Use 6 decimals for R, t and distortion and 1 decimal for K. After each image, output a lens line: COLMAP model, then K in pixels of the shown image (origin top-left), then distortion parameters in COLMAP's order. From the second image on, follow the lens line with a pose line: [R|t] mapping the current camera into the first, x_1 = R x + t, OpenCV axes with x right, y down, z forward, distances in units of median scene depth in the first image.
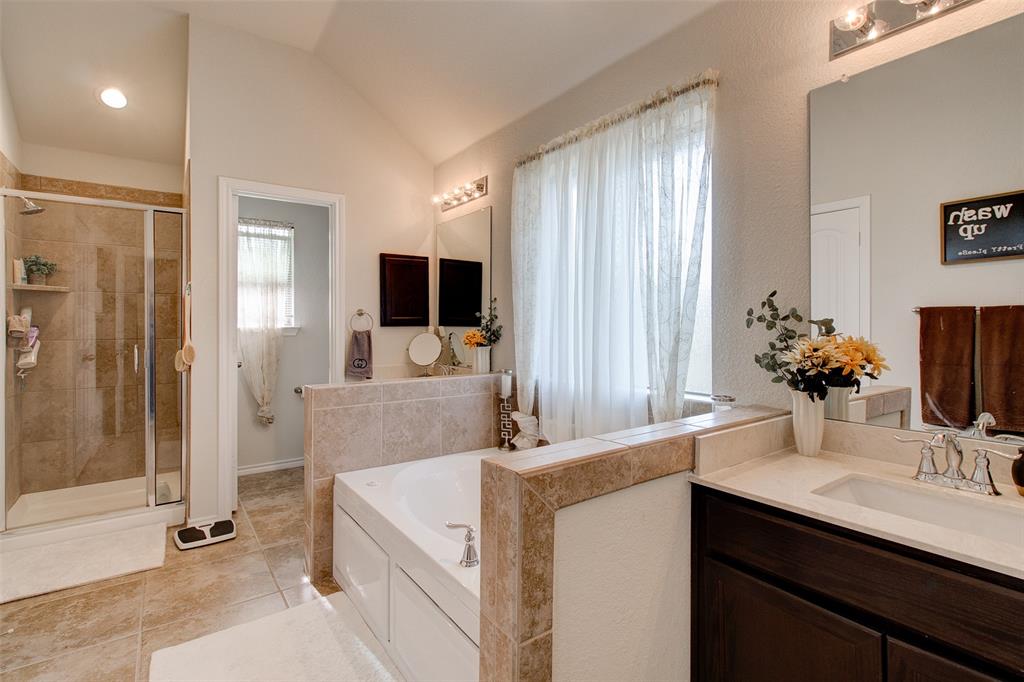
lens RADIAL K [[473.9, 0, 499.1], [0, 473.9, 321.0], [0, 0, 1]] dist [0.006176, 0.000115]
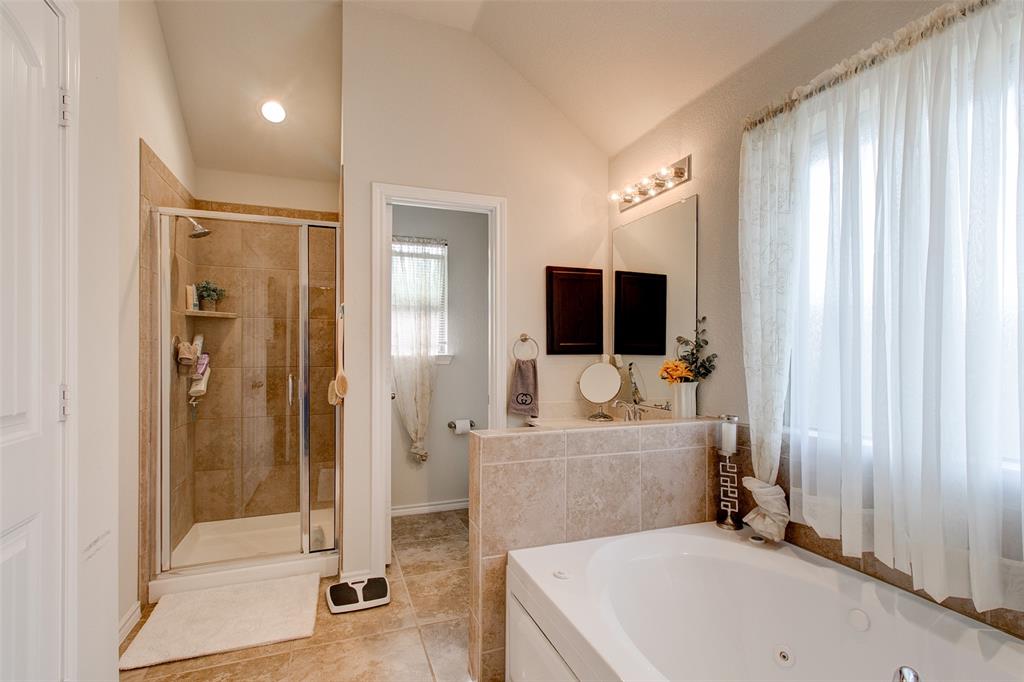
lens RADIAL K [[473.9, 0, 510.2], [0, 473.9, 347.2], [0, 0, 1]] dist [0.006176, 0.000115]
pose [[0.967099, -0.000056, -0.254401, -0.119184], [-0.000488, 0.999998, -0.002074, 0.000368], [0.254400, 0.002129, 0.967097, 0.215066]]
